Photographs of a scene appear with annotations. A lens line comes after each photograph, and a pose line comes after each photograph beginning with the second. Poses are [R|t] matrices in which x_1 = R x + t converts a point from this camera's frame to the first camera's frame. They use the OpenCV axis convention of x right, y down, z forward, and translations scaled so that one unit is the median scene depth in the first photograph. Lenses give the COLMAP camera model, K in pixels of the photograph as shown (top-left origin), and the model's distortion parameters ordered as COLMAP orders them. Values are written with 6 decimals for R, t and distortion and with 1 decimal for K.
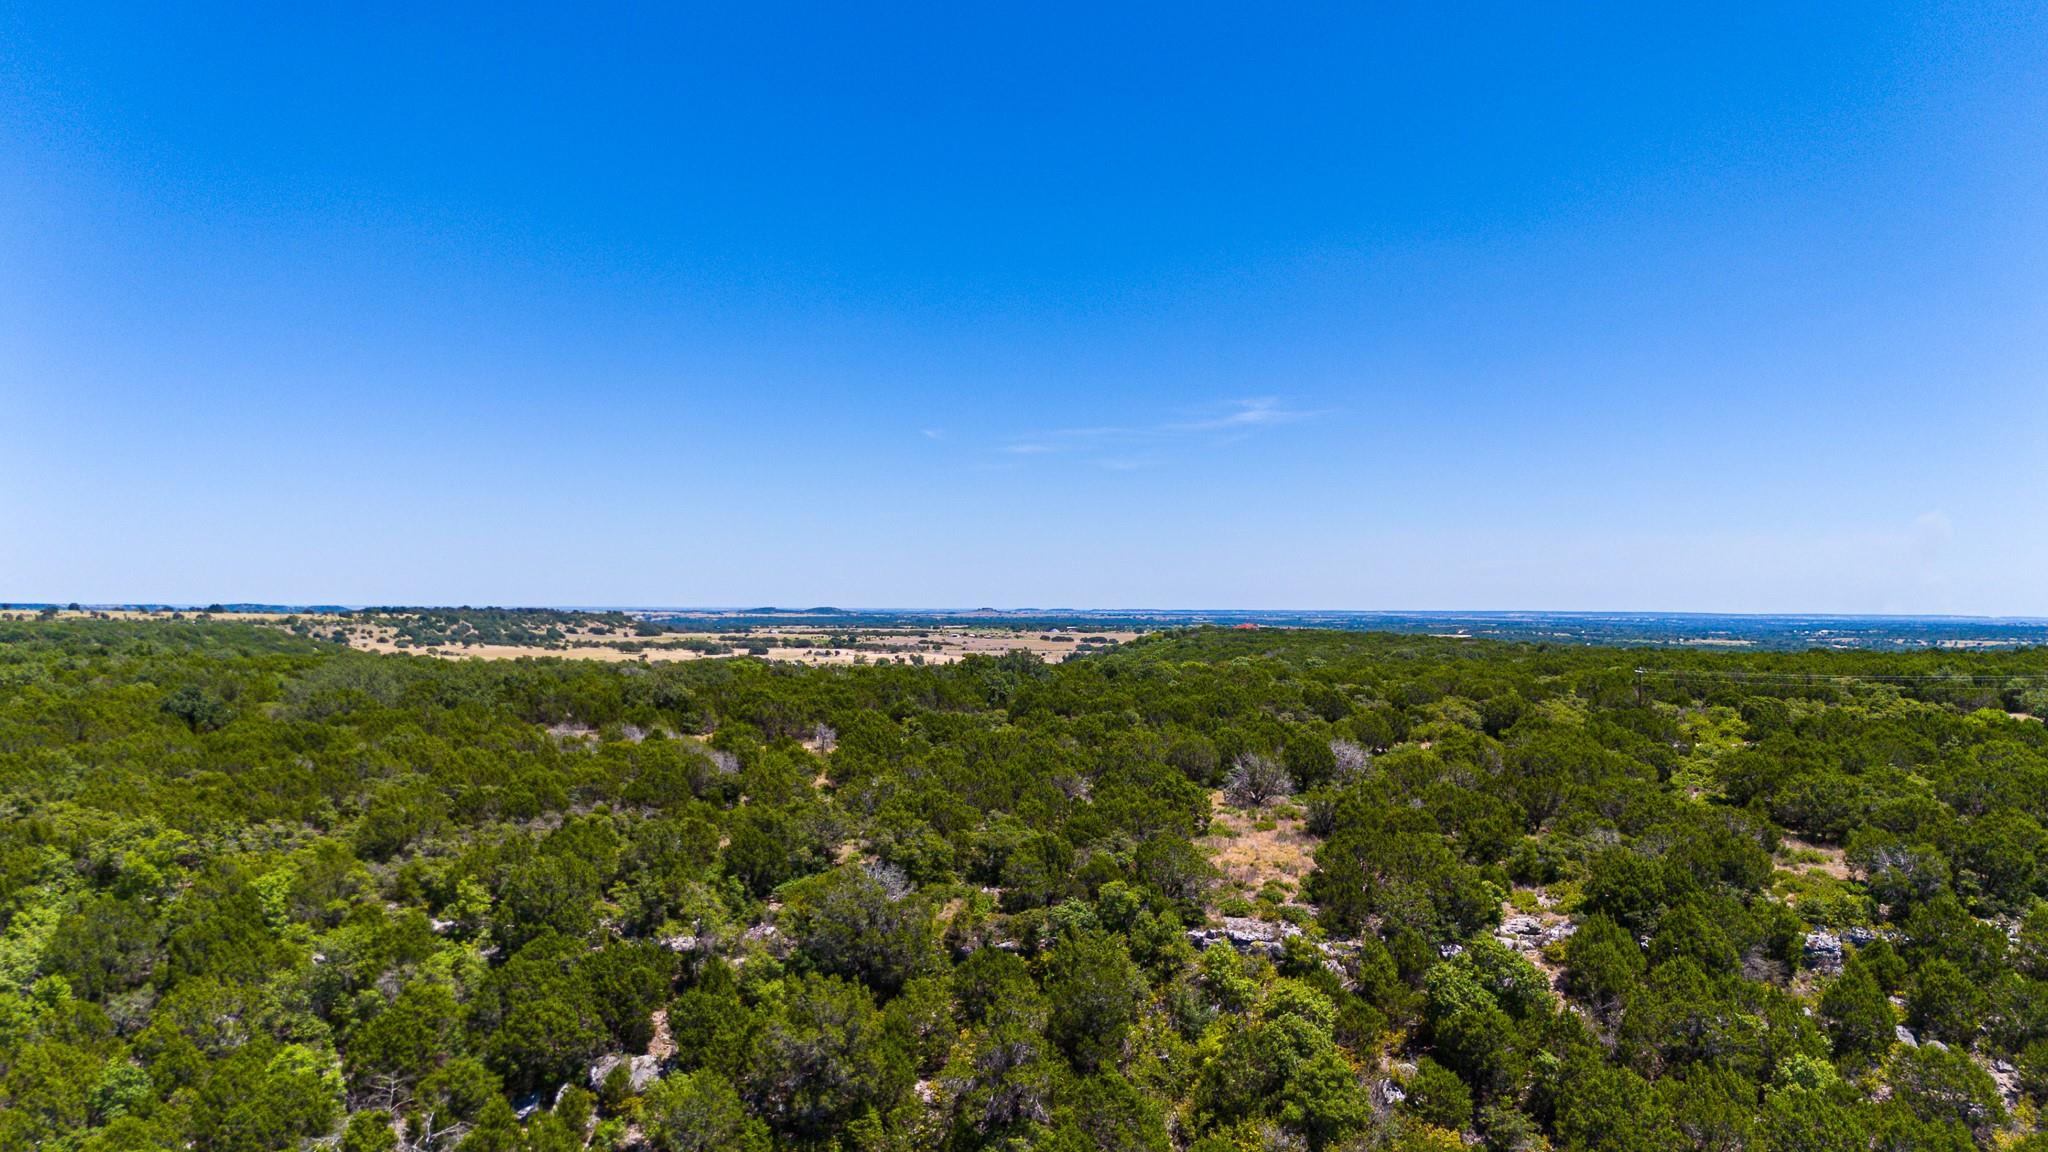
lens RADIAL K [[1496.5, 0, 1021.3], [0, 1496.5, 573.7], [0, 0, 1]] dist [0.080066, -0.076010]
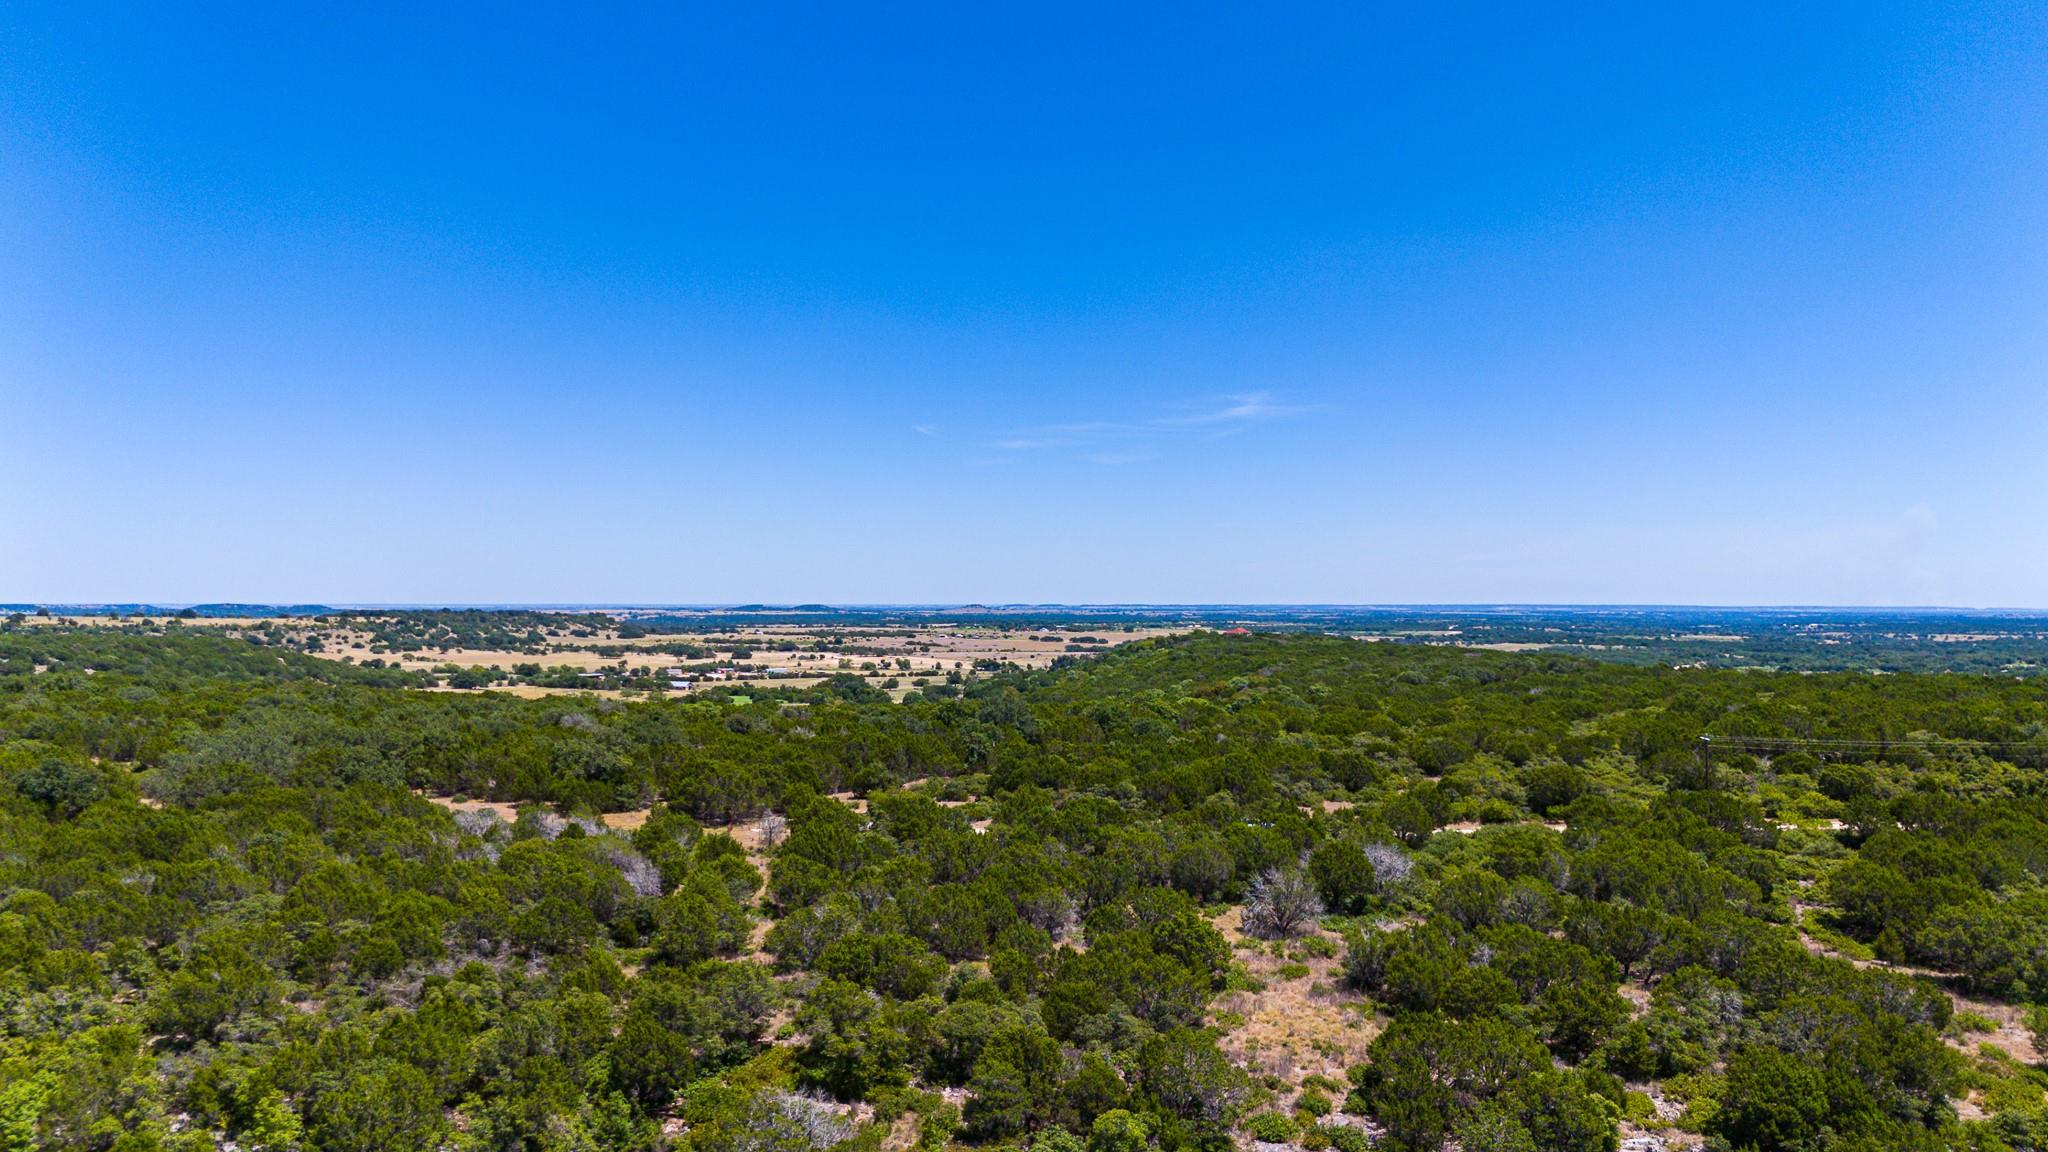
lens RADIAL K [[1496.5, 0, 1021.0], [0, 1496.5, 585.7], [0, 0, 1]] dist [0.080066, -0.076010]
pose [[0.999966, -0.003994, 0.007278, 0.005663], [0.003912, 0.999928, 0.011349, -0.036544], [-0.007323, -0.011320, 0.999909, 0.128338]]
